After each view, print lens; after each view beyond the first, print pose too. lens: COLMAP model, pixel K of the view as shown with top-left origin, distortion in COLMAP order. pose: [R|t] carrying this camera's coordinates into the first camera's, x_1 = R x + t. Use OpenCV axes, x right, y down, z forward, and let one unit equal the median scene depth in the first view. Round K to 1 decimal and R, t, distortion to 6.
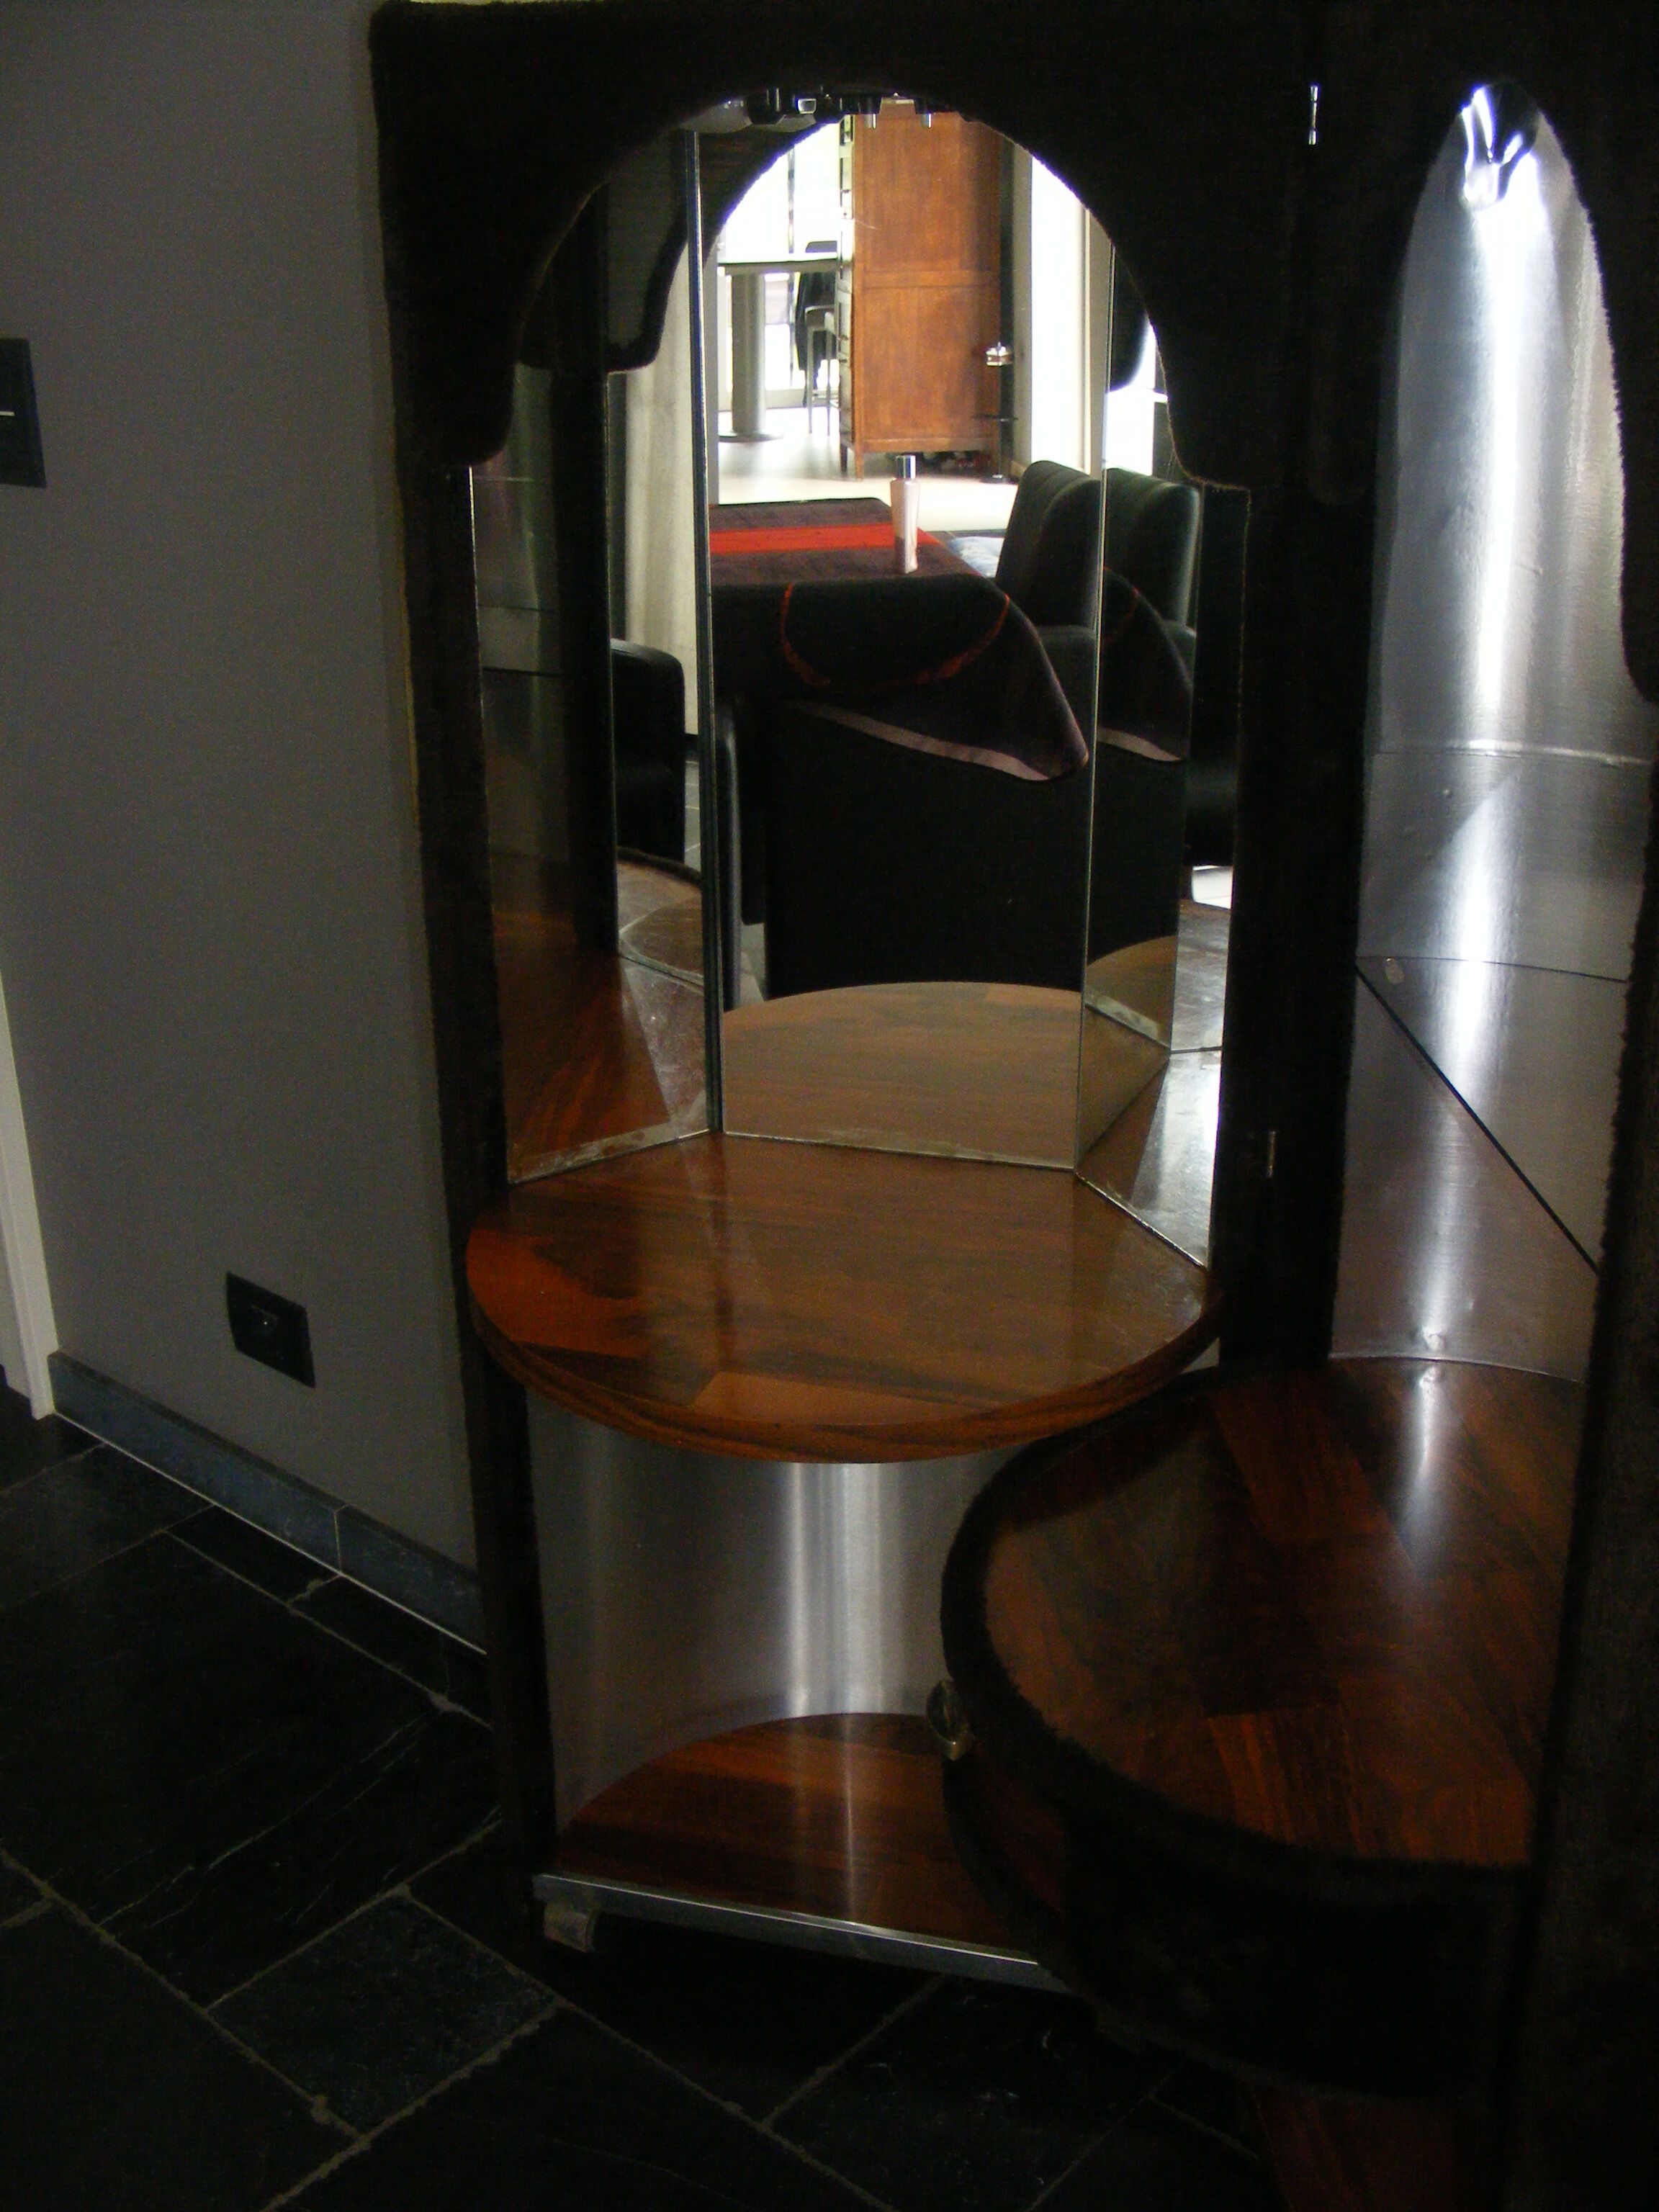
lens RADIAL K [[2539.1, 0, 829.5], [0, 2539.1, 1106.0], [0, 0, 1]] dist [-0.273457, 0.333894]
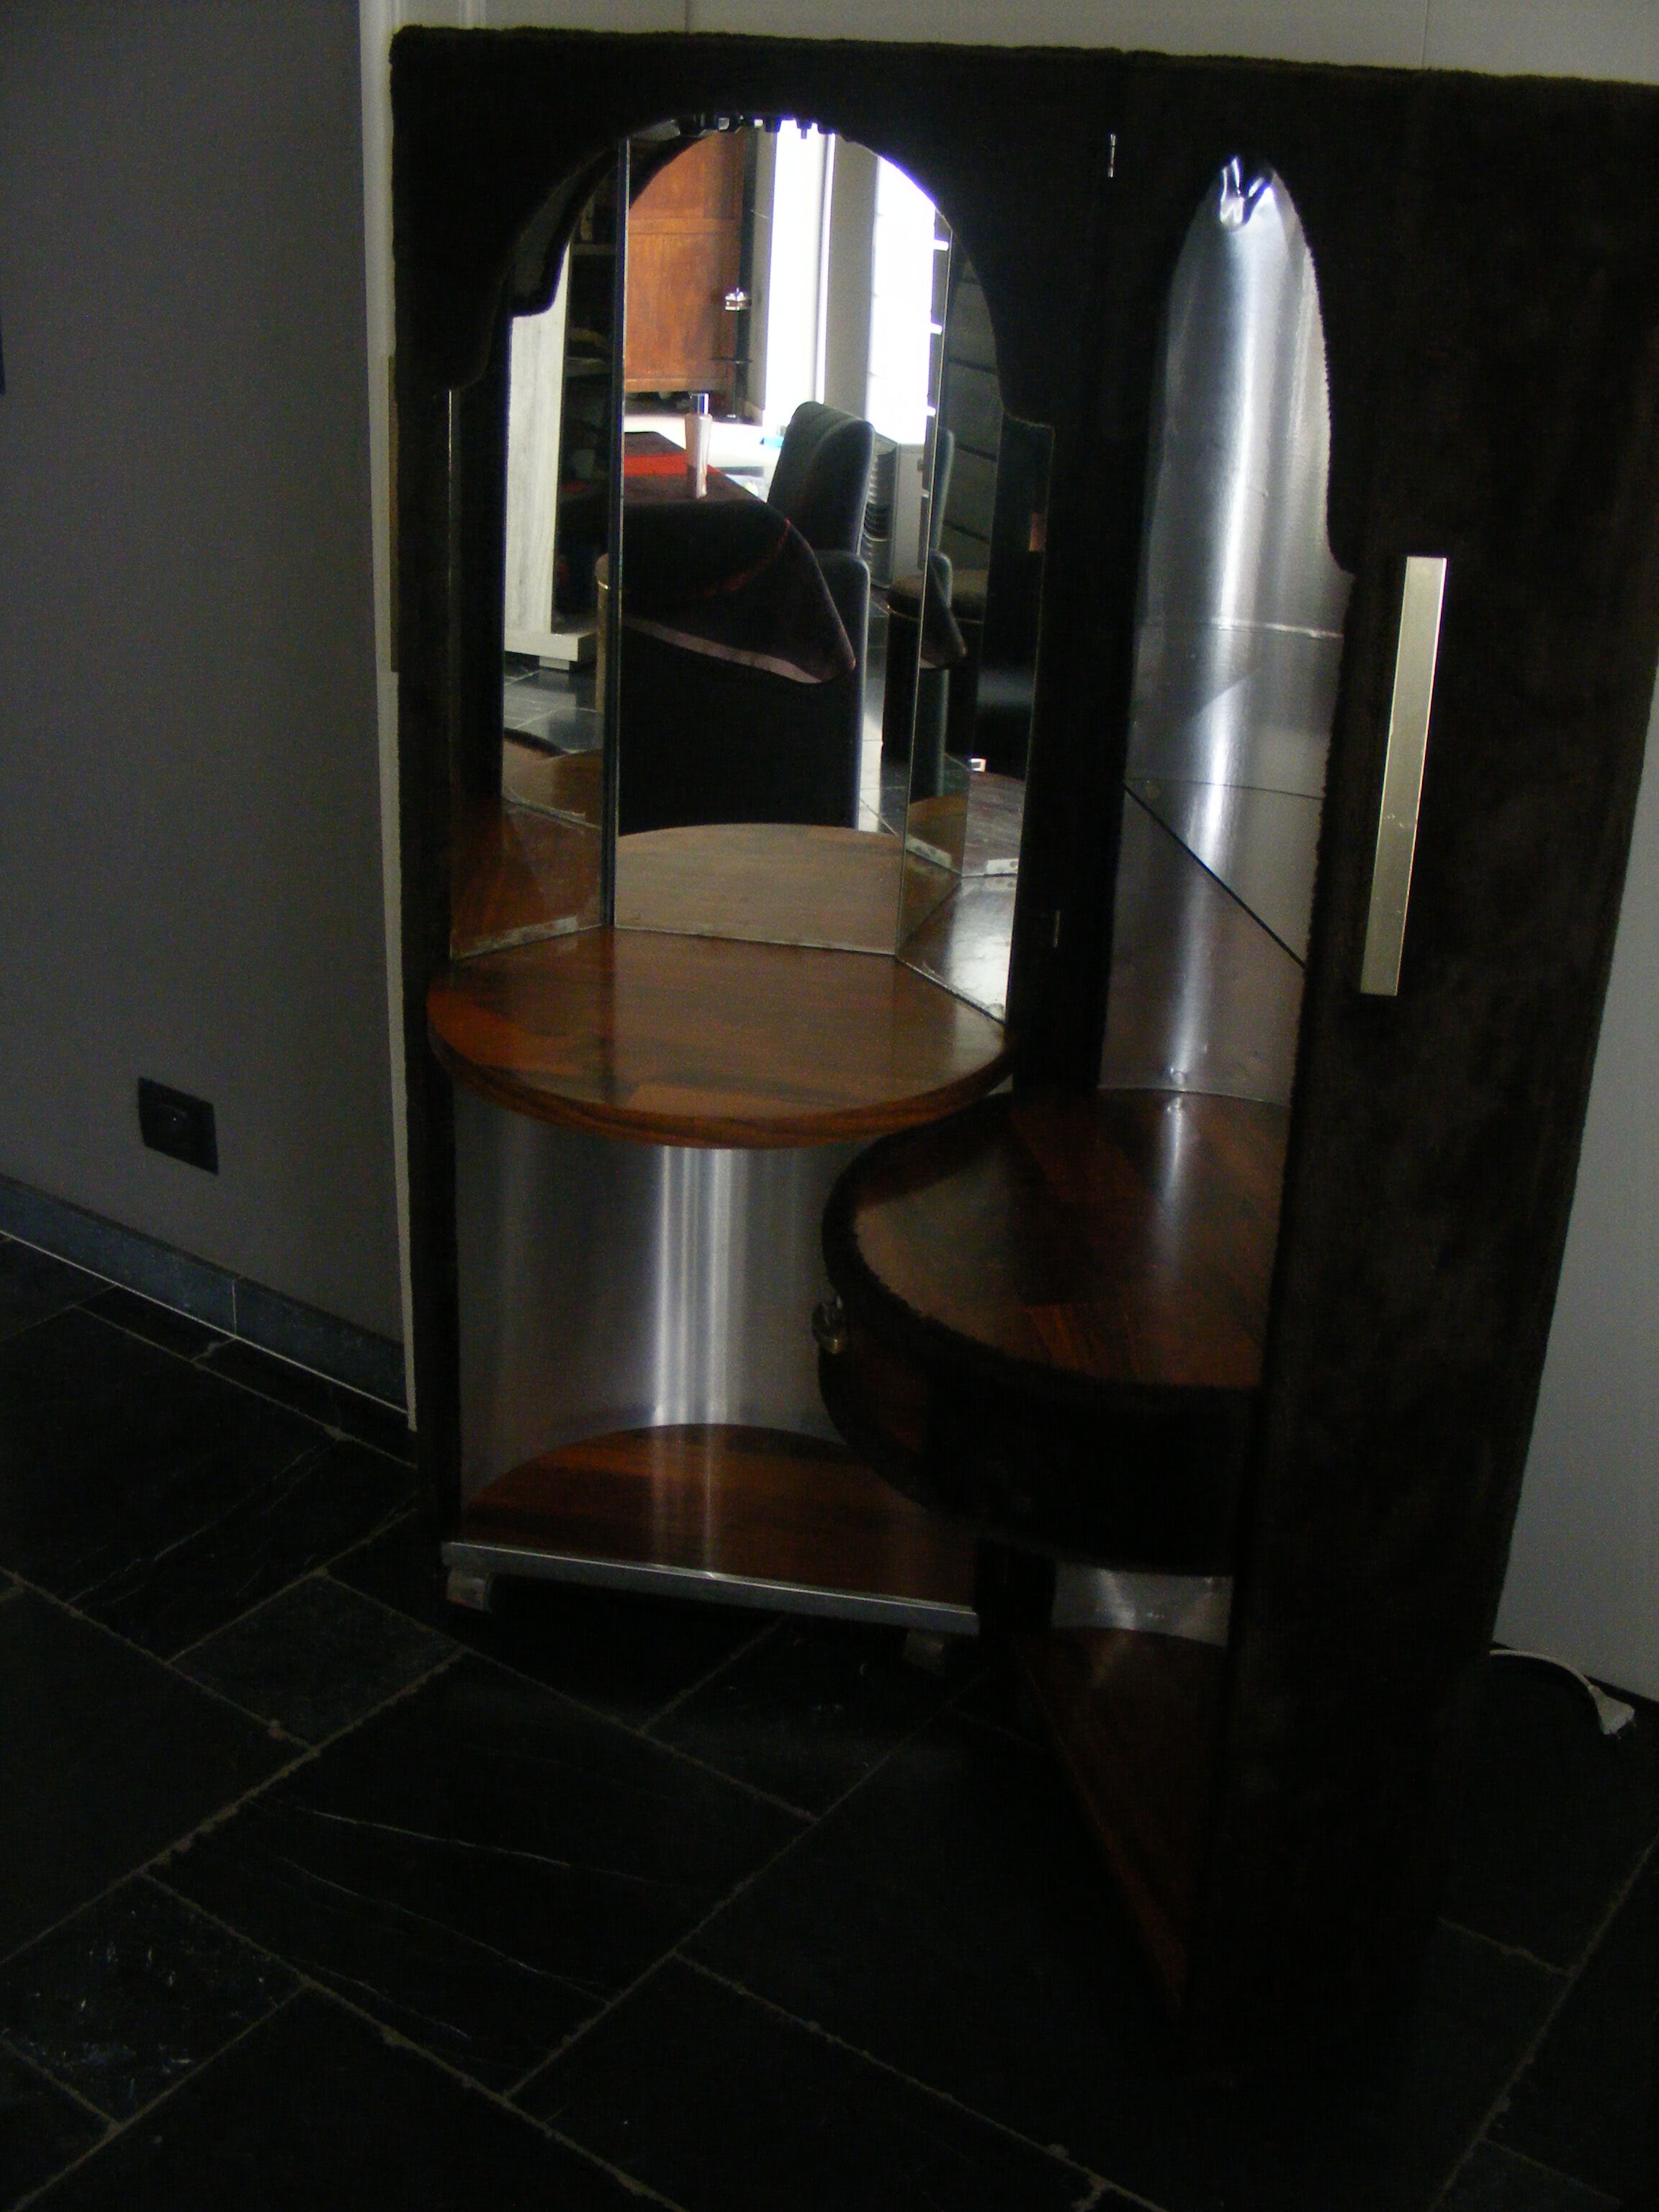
lens RADIAL K [[2539.1, 0, 829.5], [0, 2539.1, 1106.0], [0, 0, 1]] dist [-0.273457, 0.333894]
pose [[0.992730, 0.008092, 0.120086, -0.083182], [-0.010847, 0.999692, 0.022311, 0.068166], [-0.119869, -0.023451, 0.992513, -0.250525]]
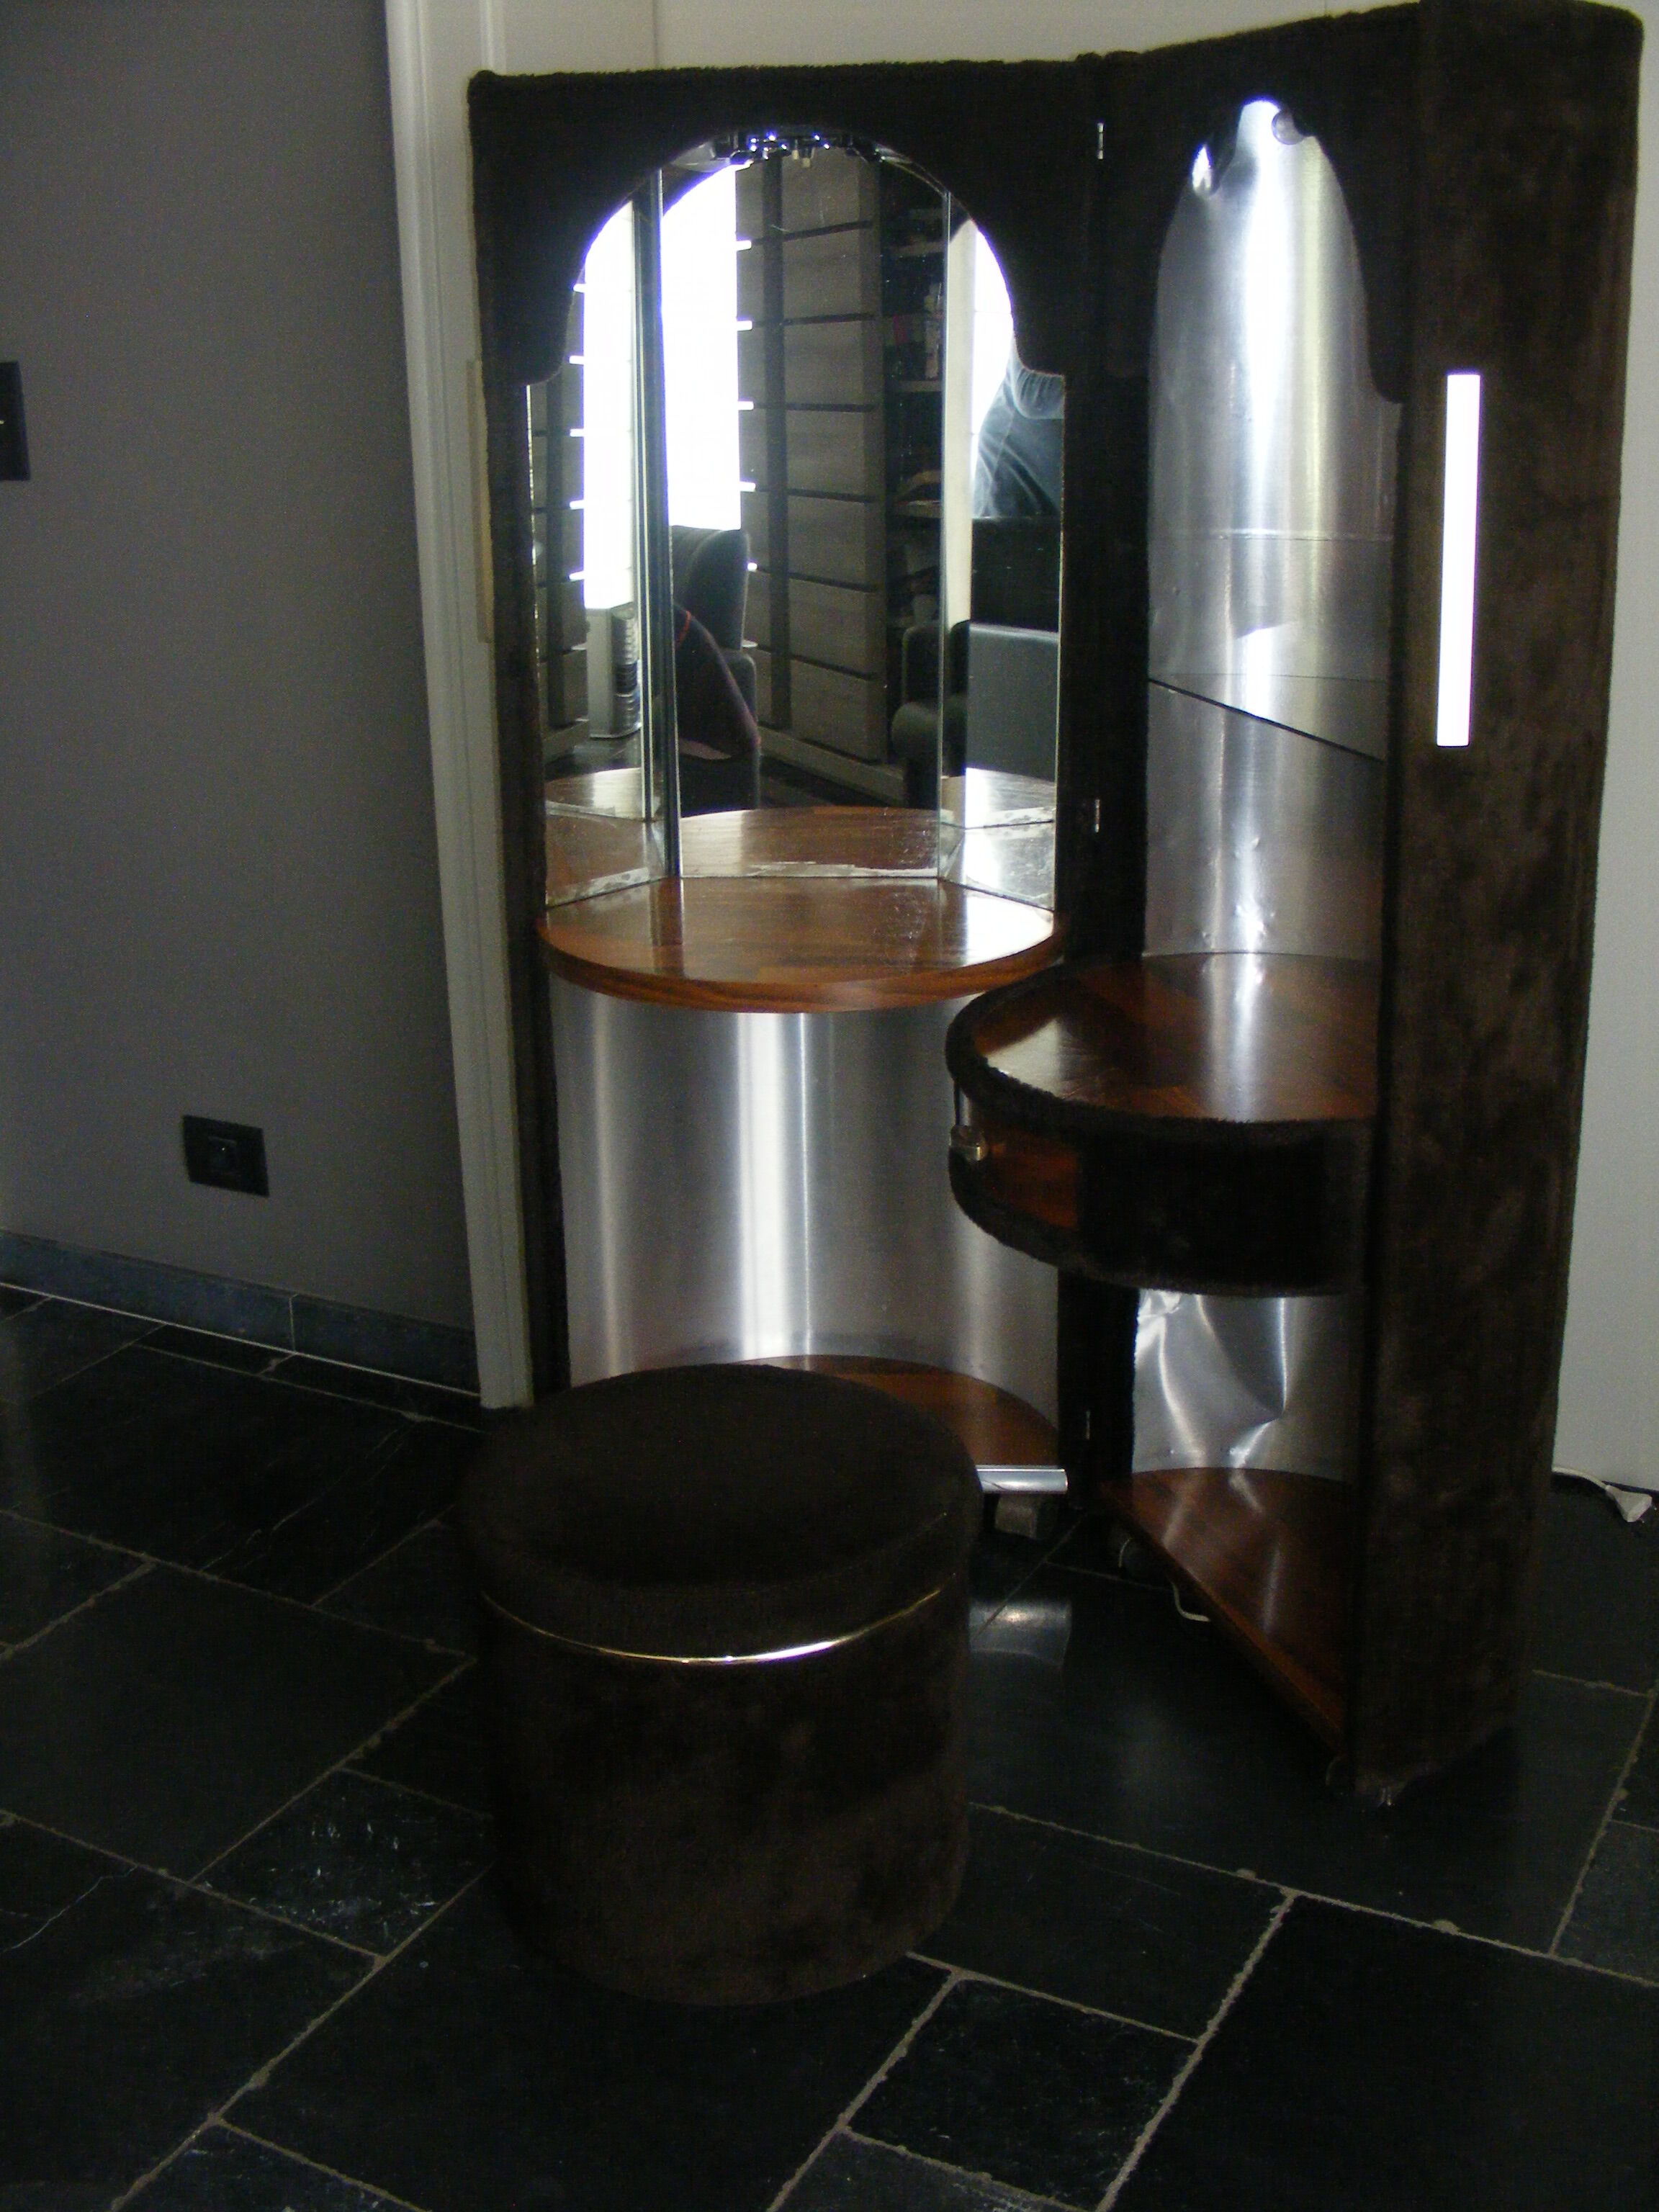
lens RADIAL K [[2539.1, 0, 829.5], [0, 2539.1, 1106.0], [0, 0, 1]] dist [-0.273457, 0.333894]
pose [[0.974524, -0.071475, 0.212590, -0.258645], [0.086453, 0.994325, -0.062003, 0.222648], [-0.206952, 0.078802, 0.975172, -0.352691]]
